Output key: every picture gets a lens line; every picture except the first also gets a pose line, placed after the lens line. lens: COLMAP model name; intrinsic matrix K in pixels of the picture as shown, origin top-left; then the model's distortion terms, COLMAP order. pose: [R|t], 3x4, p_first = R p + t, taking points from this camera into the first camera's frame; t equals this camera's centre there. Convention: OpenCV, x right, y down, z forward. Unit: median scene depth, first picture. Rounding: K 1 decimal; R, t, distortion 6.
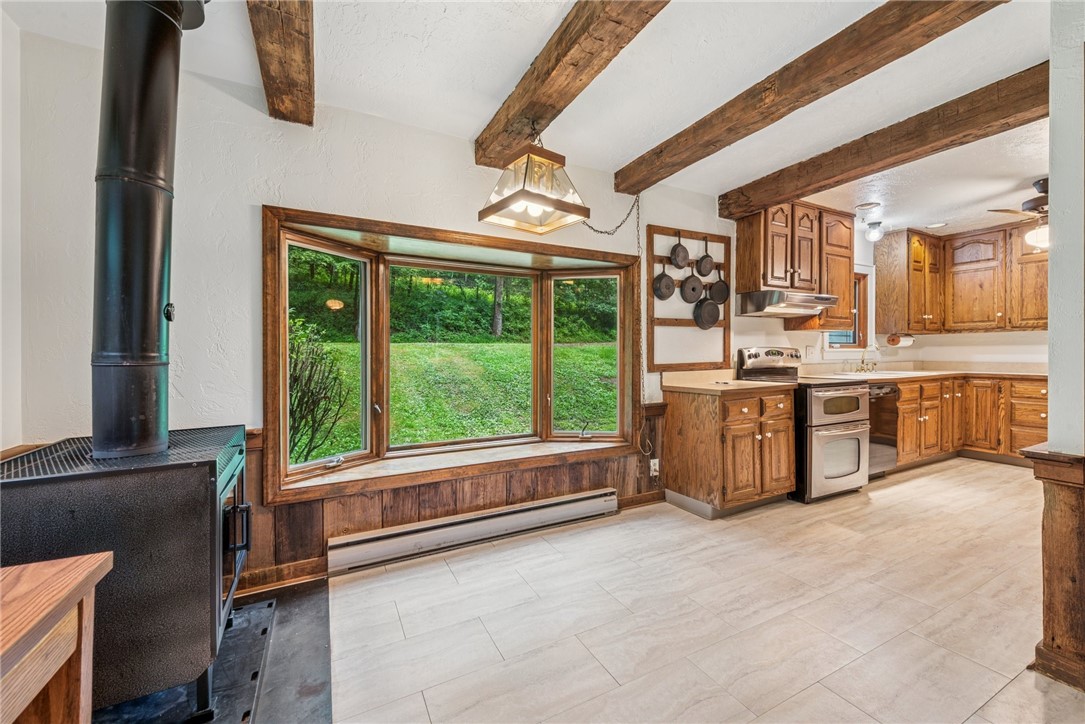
lens RADIAL K [[429.4, 0, 545.6], [0, 429.4, 356.8], [0, 0, 1]] dist [0.012576, -0.000430]
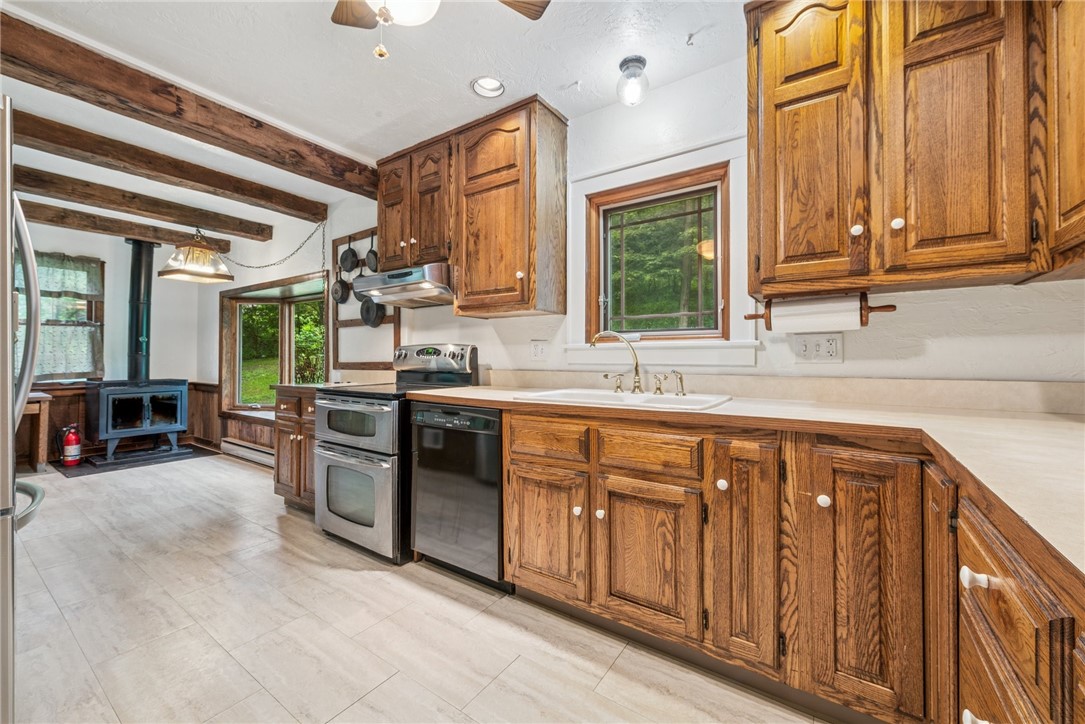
lens RADIAL K [[429.4, 0, 541.6], [0, 429.4, 353.2], [0, 0, 1]] dist [0.012576, -0.000430]
pose [[0.461230, -0.004615, -0.887269, 1.344201], [-0.013280, 0.999839, -0.012103, -0.000043], [0.887181, 0.017366, 0.461094, 0.861711]]
